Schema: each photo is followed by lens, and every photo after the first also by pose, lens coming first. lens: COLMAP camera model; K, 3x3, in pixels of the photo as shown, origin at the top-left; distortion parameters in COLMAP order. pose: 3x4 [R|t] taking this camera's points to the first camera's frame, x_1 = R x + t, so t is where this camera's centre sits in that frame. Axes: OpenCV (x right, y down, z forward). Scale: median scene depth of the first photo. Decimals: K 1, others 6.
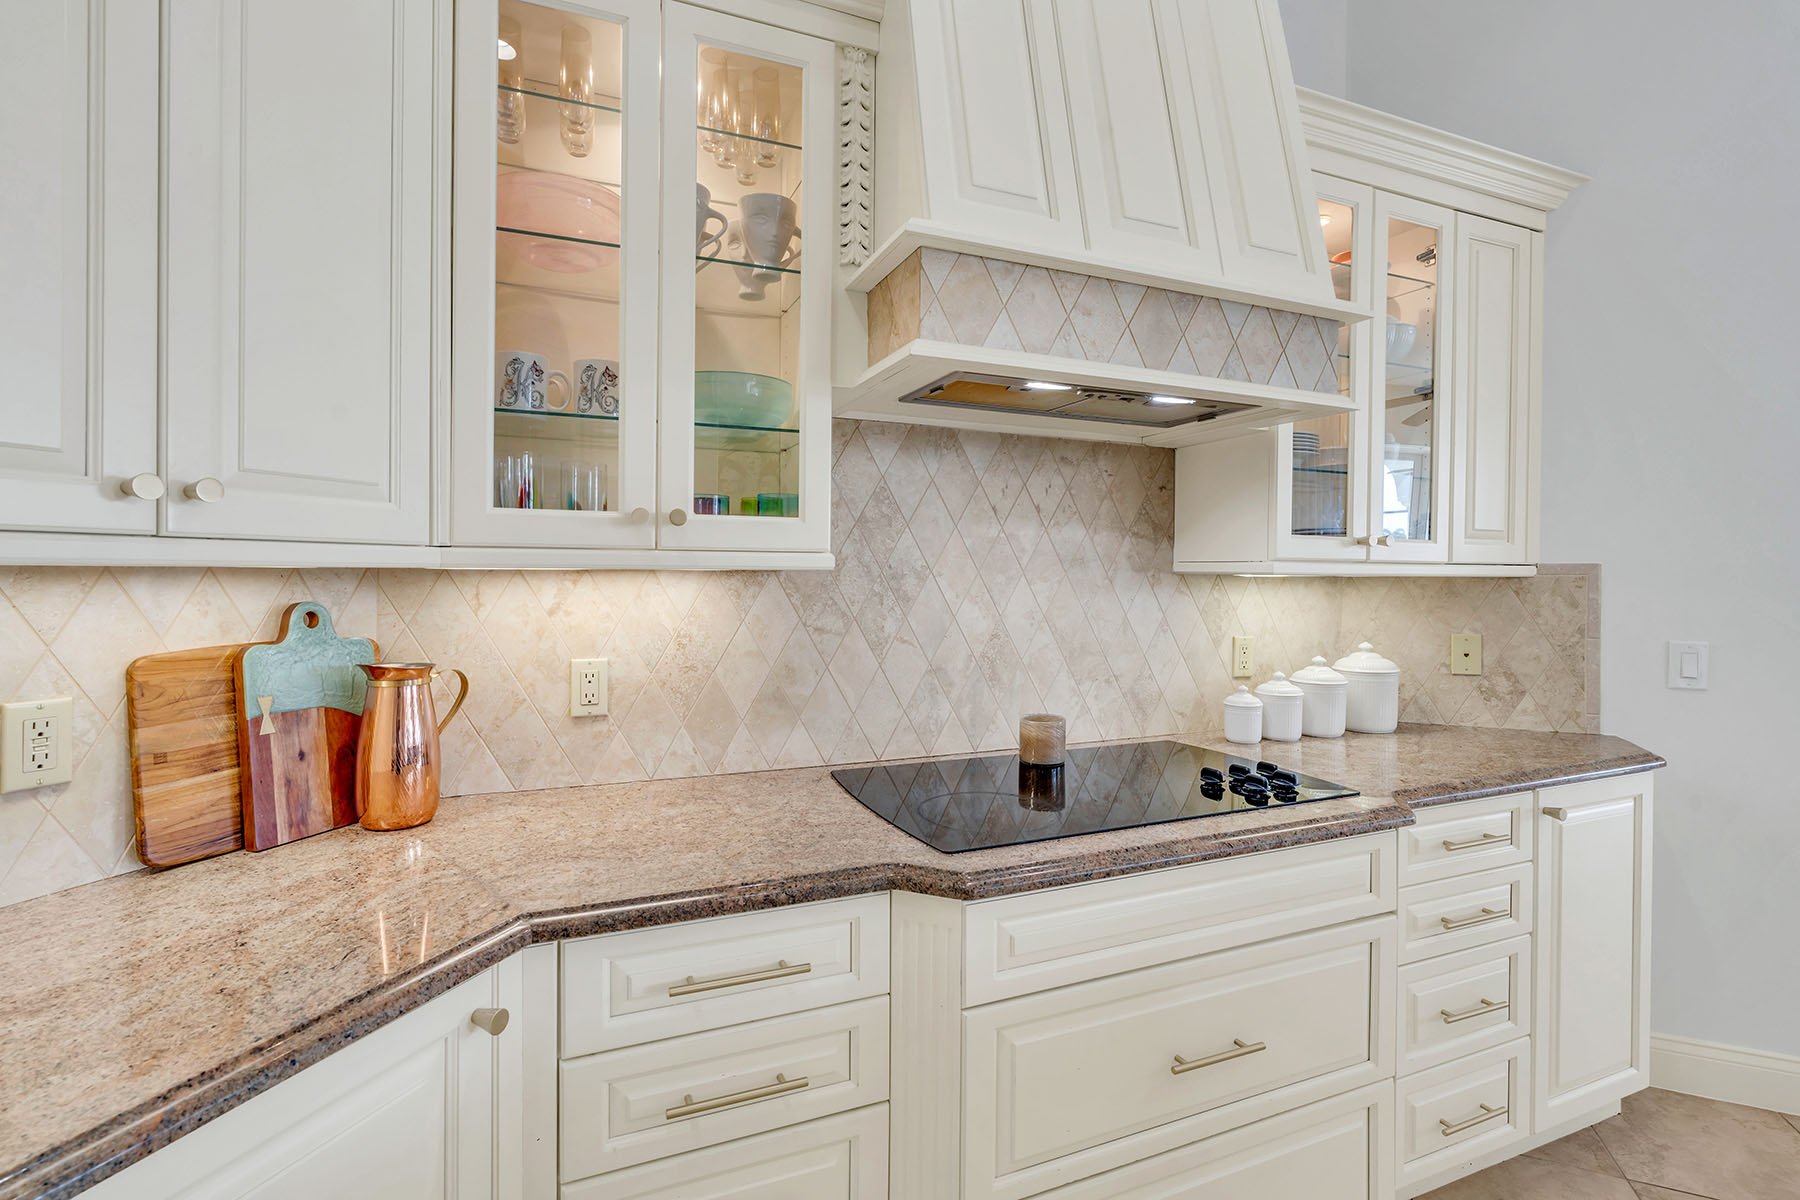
lens RADIAL K [[829.9, 0, 888.7], [0, 829.9, 577.4], [0, 0, 1]] dist [-0.004377, 0.000986]
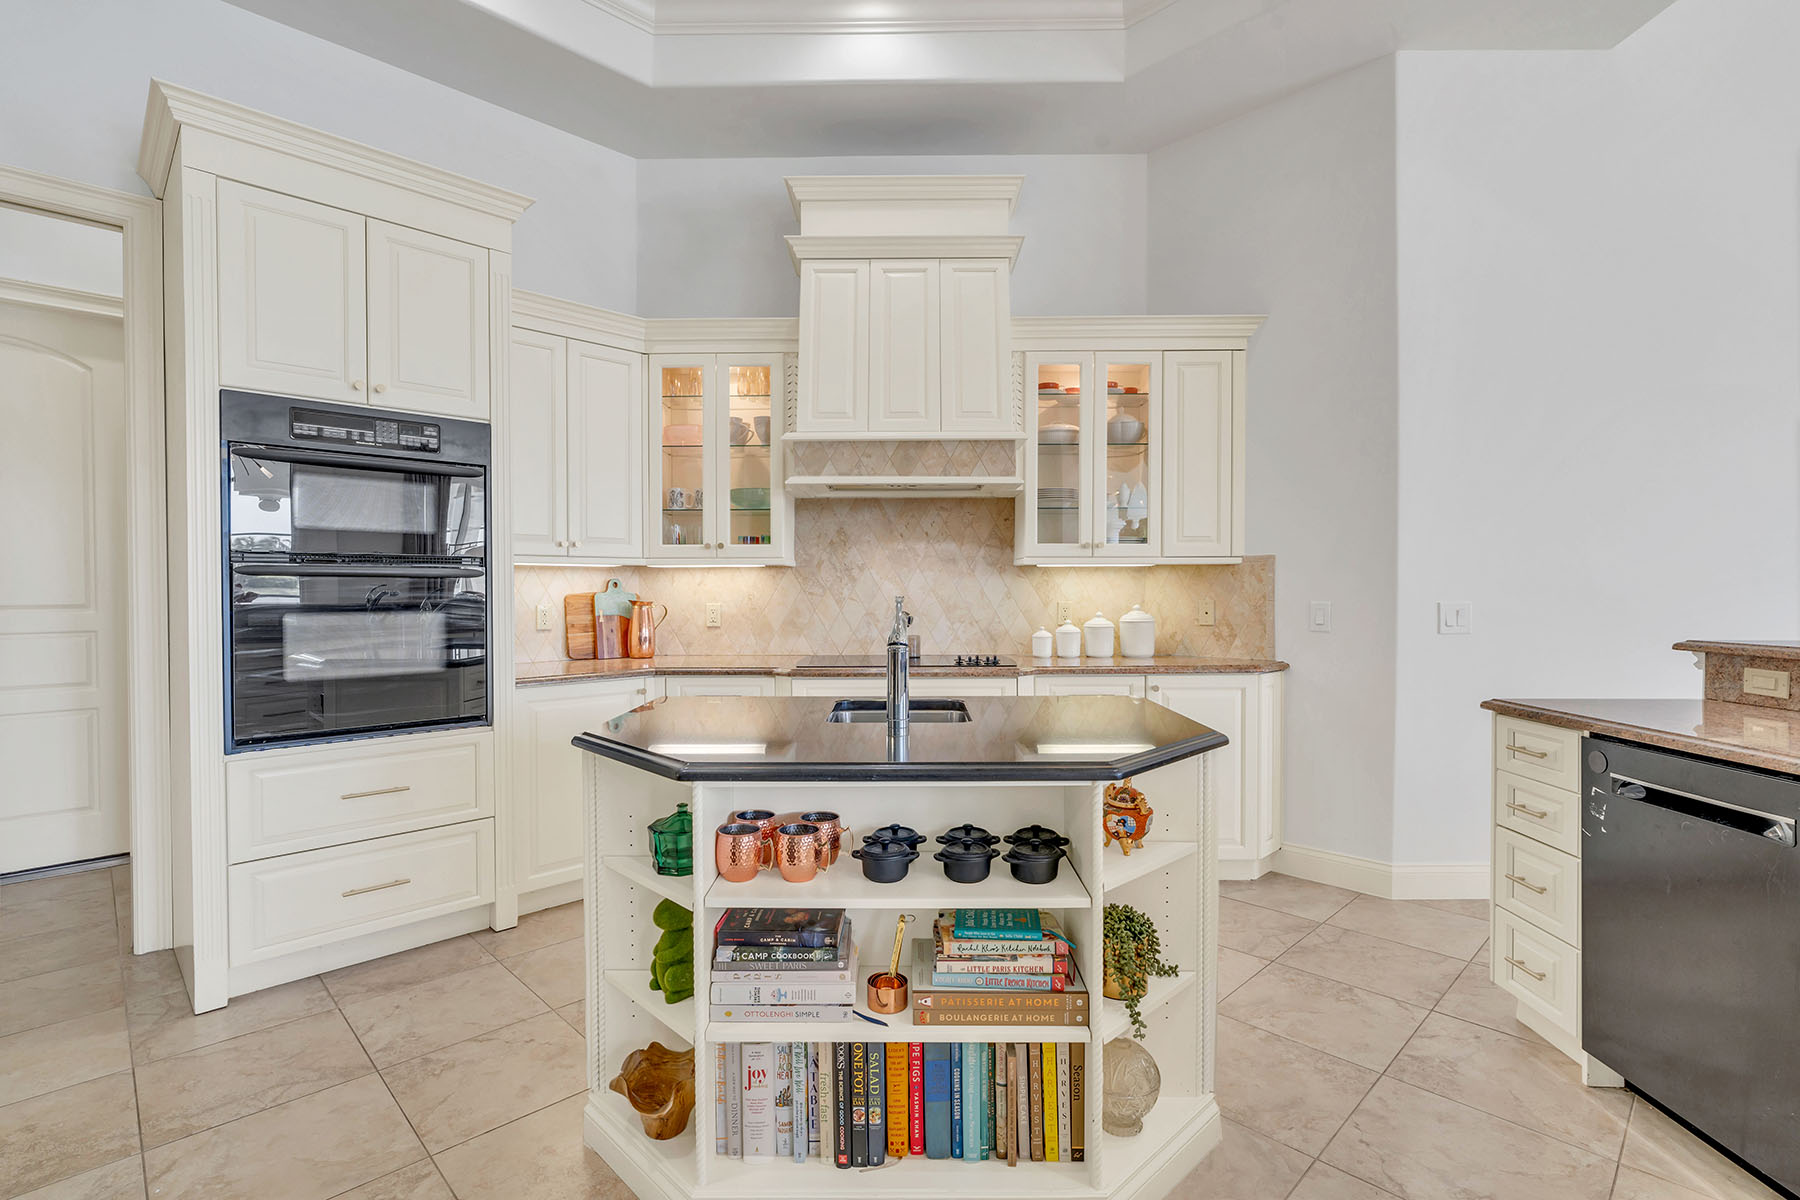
lens RADIAL K [[850.0, 0, 895.4], [0, 850.0, 596.6], [0, 0, 1]] dist [-0.005473, 0.000619]
pose [[0.917024, -0.006040, -0.398785, 0.953404], [0.007047, 0.999975, 0.001058, 0.065705], [0.398769, -0.003781, 0.917044, -0.918079]]
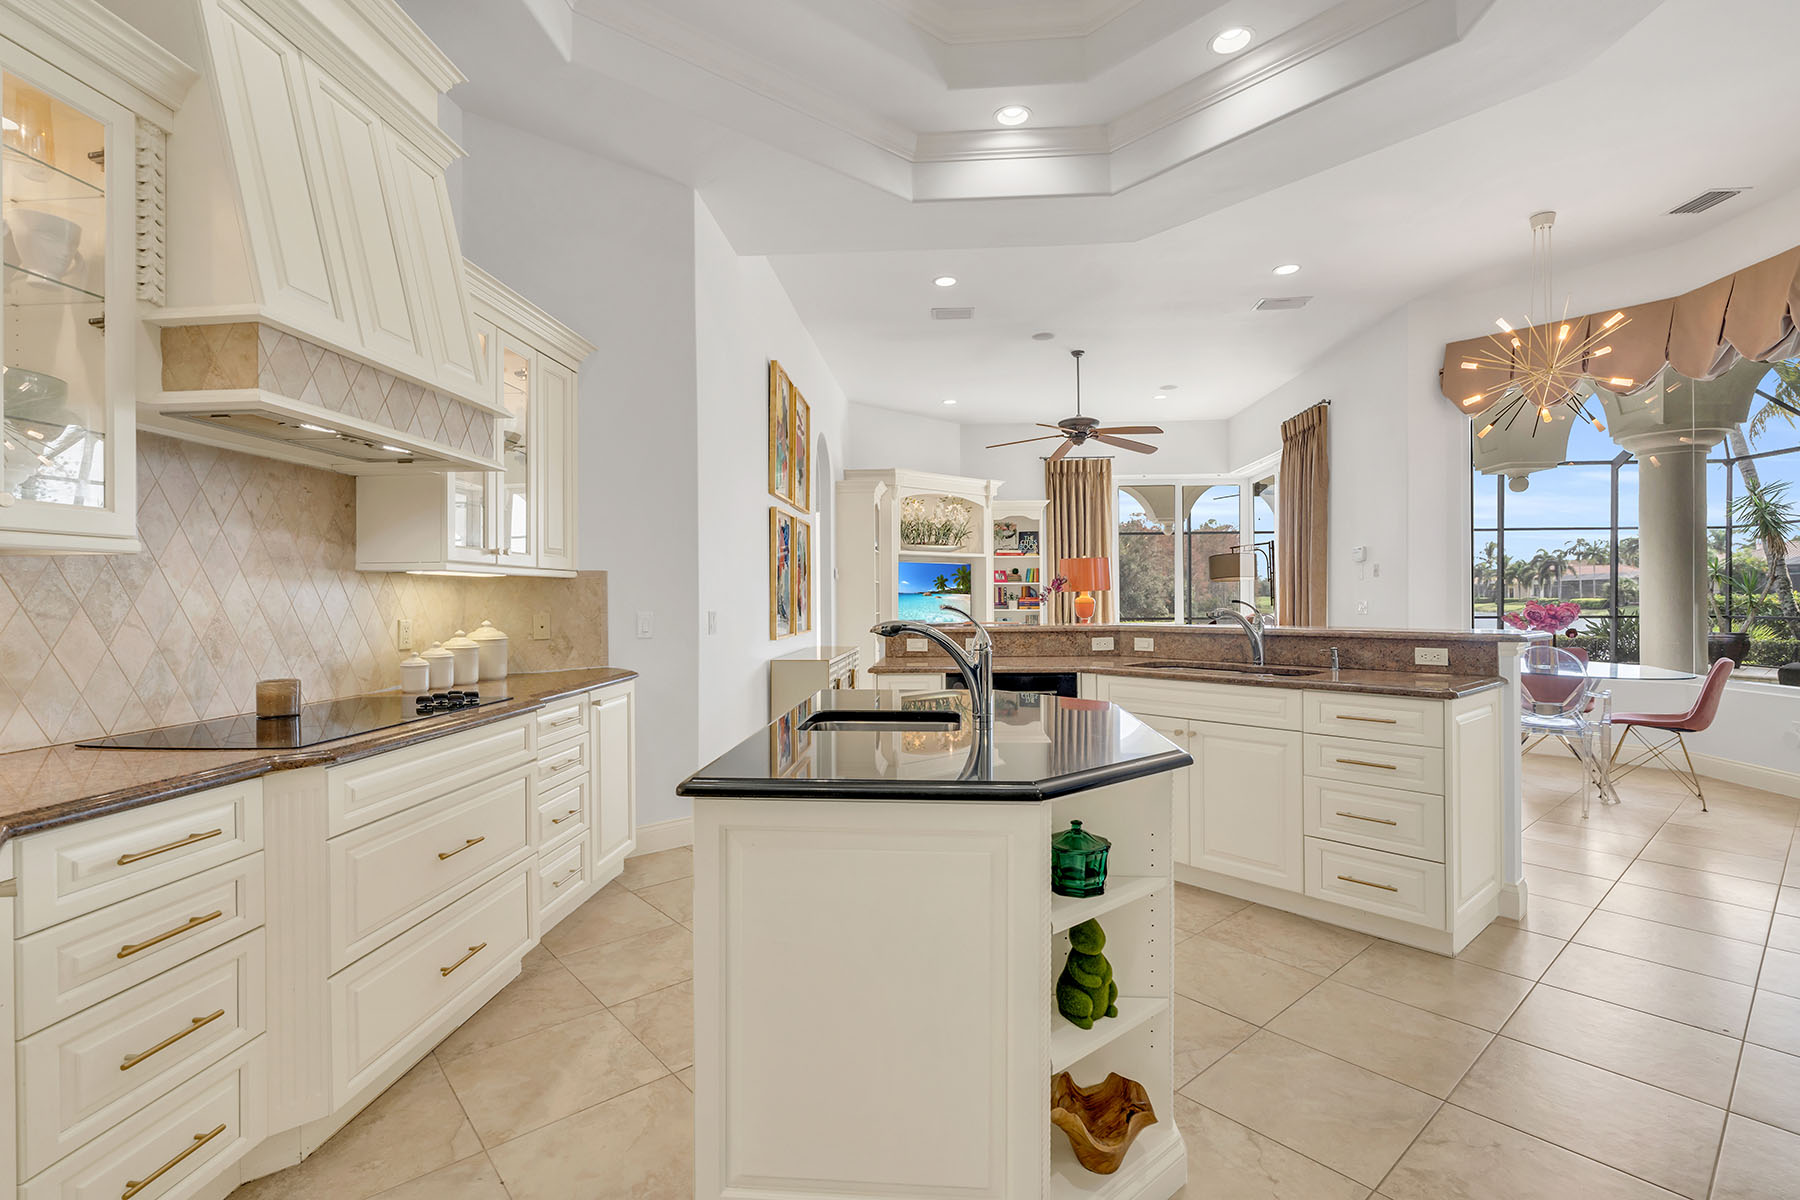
lens RADIAL K [[821.9, 0, 893.3], [0, 821.9, 599.3], [0, 0, 1]] dist [0.000726, 0.000277]
pose [[0.457125, -0.011826, 0.889324, -0.475185], [0.015278, 0.999868, 0.005443, 0.050303], [-0.889271, 0.011099, 0.457245, -0.386838]]
